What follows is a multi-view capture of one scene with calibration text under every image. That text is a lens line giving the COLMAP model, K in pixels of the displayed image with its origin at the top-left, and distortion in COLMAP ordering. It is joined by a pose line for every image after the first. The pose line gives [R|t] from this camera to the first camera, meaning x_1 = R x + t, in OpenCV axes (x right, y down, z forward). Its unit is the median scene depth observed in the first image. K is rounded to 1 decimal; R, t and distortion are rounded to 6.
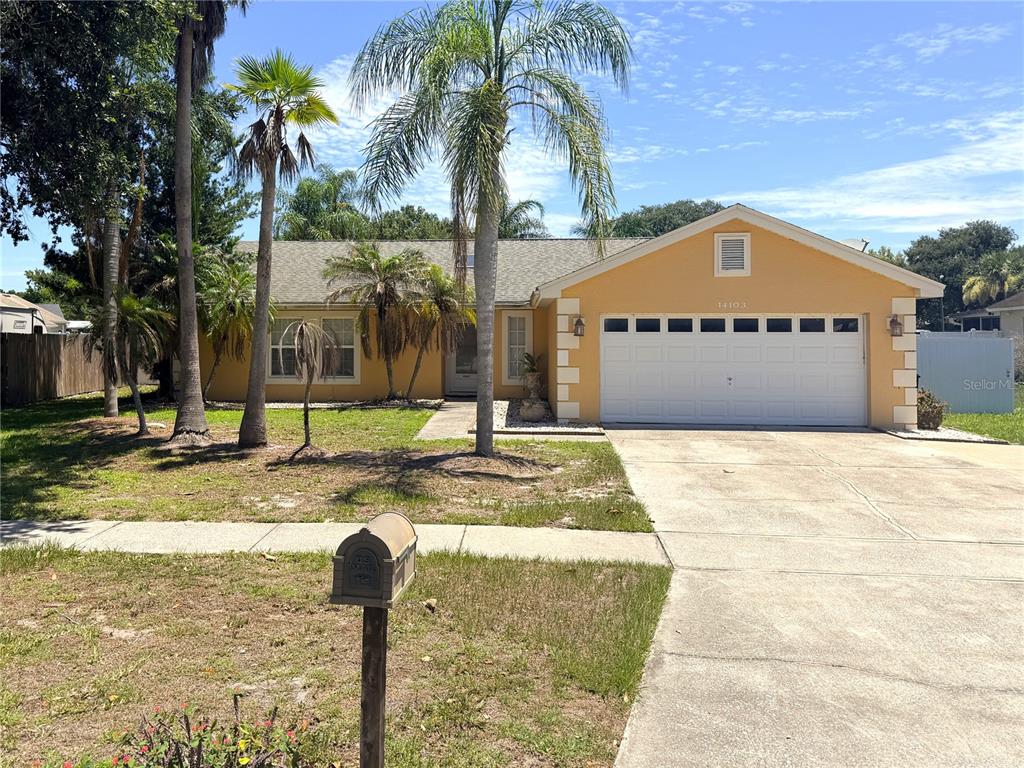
lens RADIAL K [[832.9, 0, 471.4], [0, 832.9, 337.1], [0, 0, 1]] dist [0.072620, -0.090365]
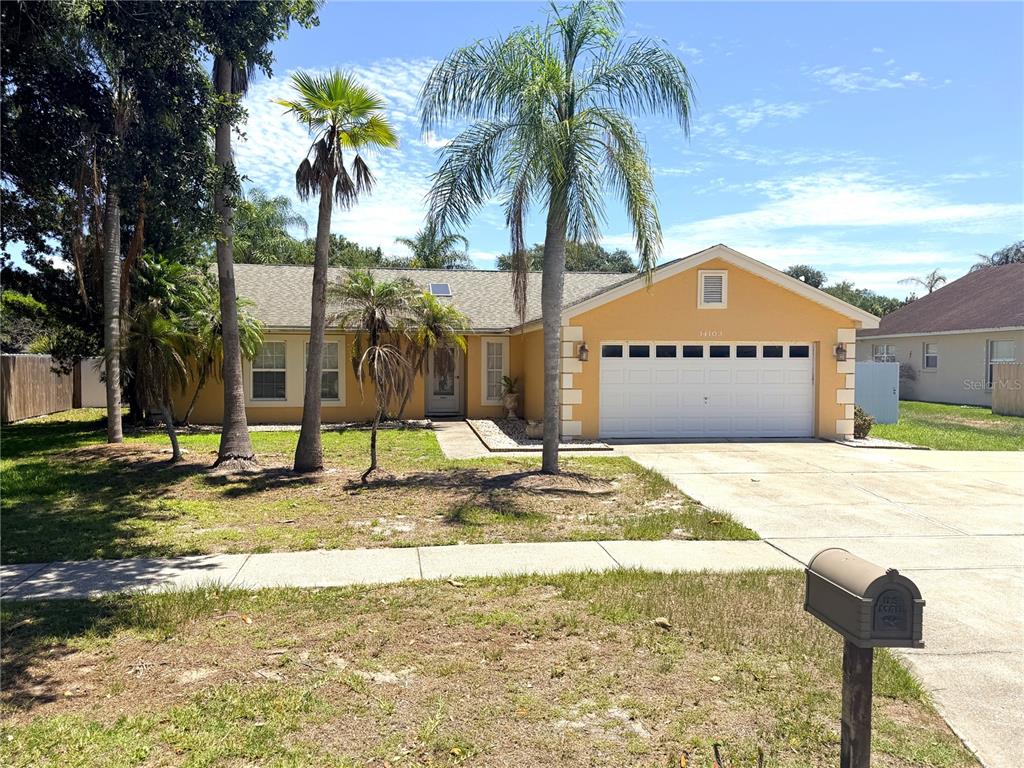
lens RADIAL K [[741.9, 0, 511.6], [0, 741.9, 397.2], [0, 0, 1]] dist [0.107584, -0.158980]
pose [[0.975973, -0.008154, 0.217738, -0.177379], [-0.002923, 0.998720, 0.050505, -0.002681], [-0.217871, -0.049928, 0.974700, 0.061902]]
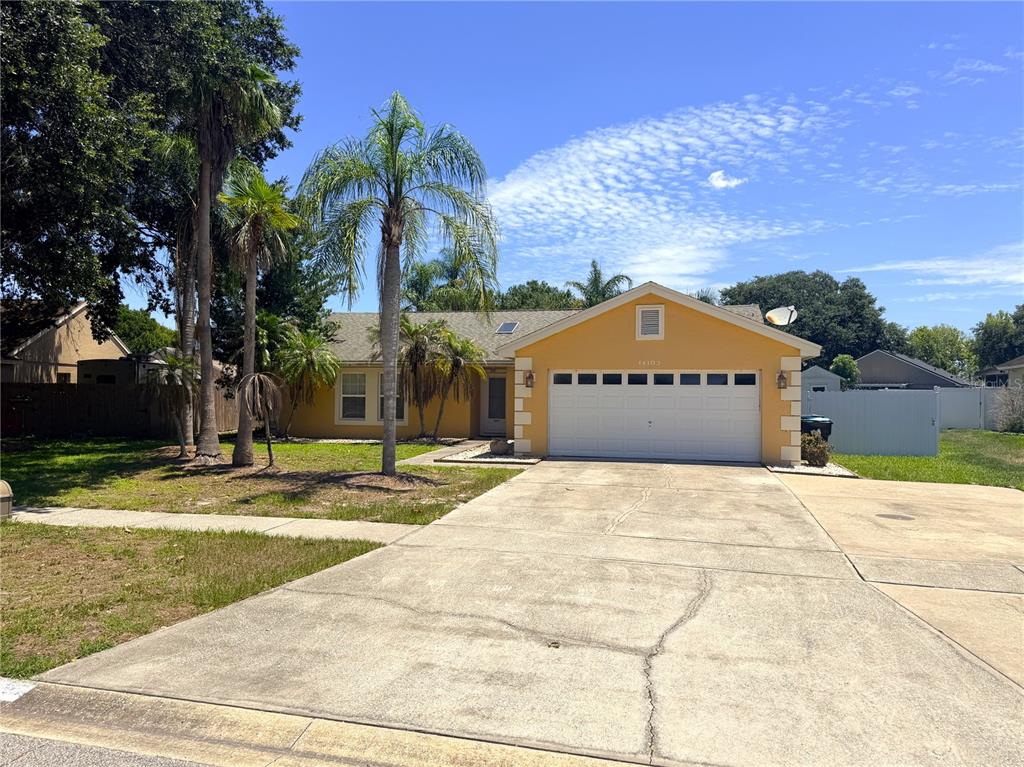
lens RADIAL K [[716.4, 0, 538.1], [0, 716.4, 385.0], [0, 0, 1]] dist [0.140676, -0.229307]
pose [[0.990749, 0.004867, -0.135618, 0.290703], [-0.006181, 0.999938, -0.009264, 0.005628], [0.135565, 0.010017, 0.990718, -0.083049]]
